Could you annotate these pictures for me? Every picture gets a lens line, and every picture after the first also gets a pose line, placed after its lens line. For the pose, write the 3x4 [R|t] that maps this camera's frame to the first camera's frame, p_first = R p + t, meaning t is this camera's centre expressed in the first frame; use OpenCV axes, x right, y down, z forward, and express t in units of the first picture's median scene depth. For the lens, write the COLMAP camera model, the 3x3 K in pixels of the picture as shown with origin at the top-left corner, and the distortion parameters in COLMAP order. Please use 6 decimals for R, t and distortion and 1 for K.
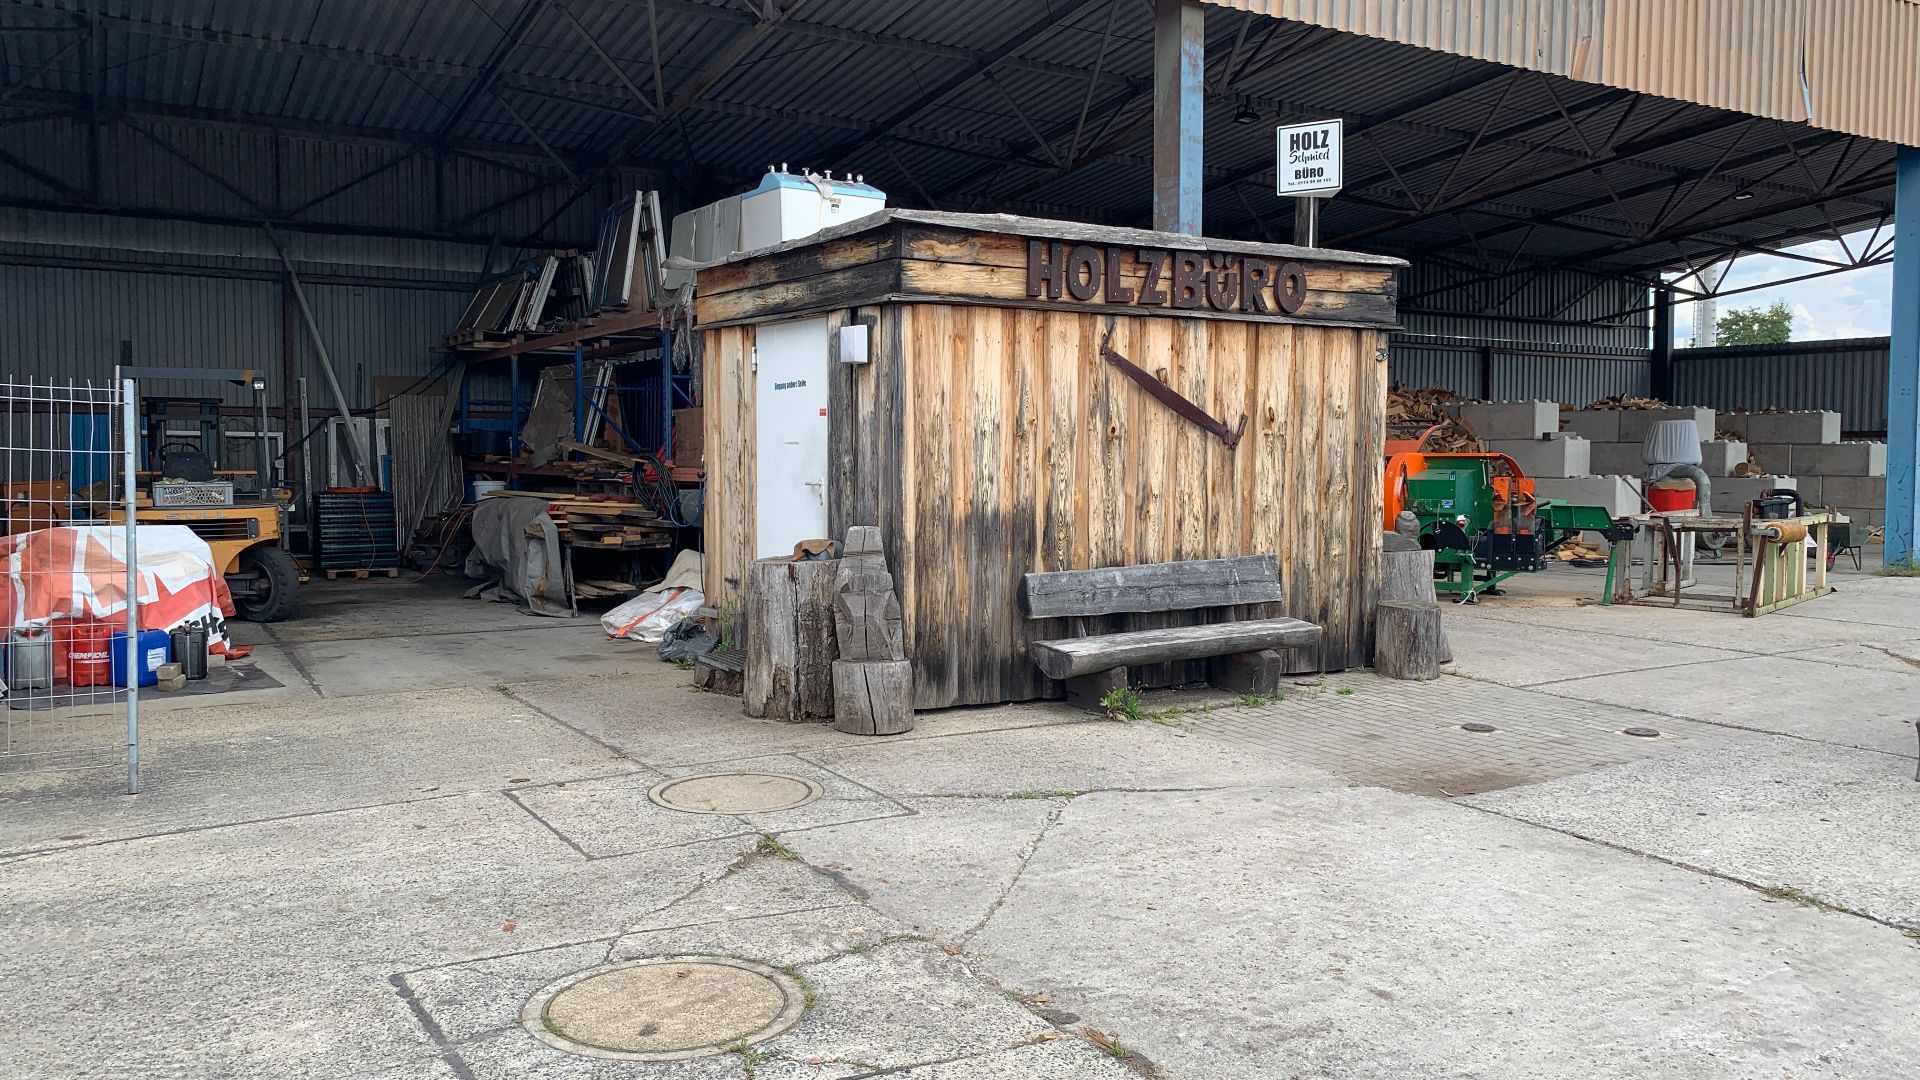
lens RADIAL K [[1423.2, 0, 948.9], [0, 1423.2, 524.2], [0, 0, 1]] dist [0.078945, -0.122331]
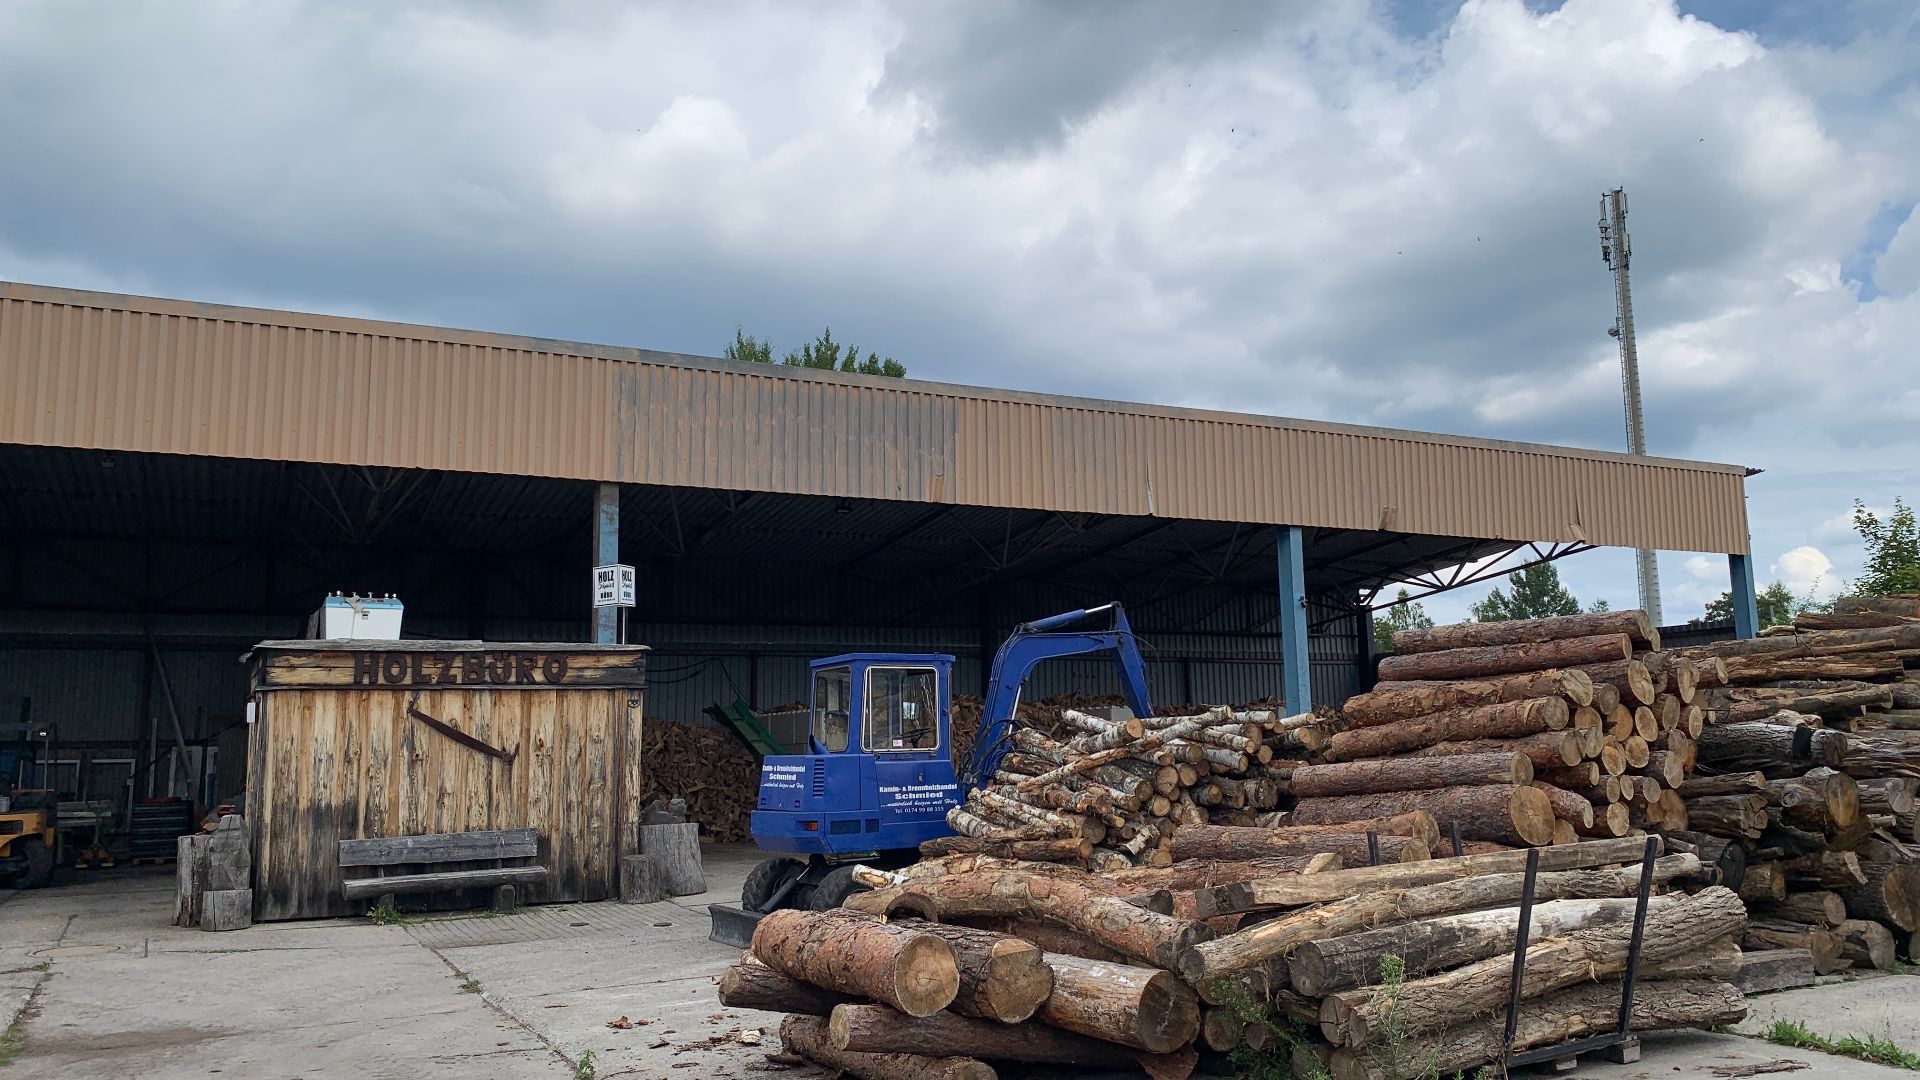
lens RADIAL K [[1424.7, 0, 963.5], [0, 1424.7, 528.9], [0, 0, 1]] dist [0.047945, -0.075954]
pose [[0.997558, -0.033330, -0.061375, 0.879475], [0.020337, 0.979322, -0.201284, 0.028180], [0.066815, 0.199544, 0.977608, -0.708729]]
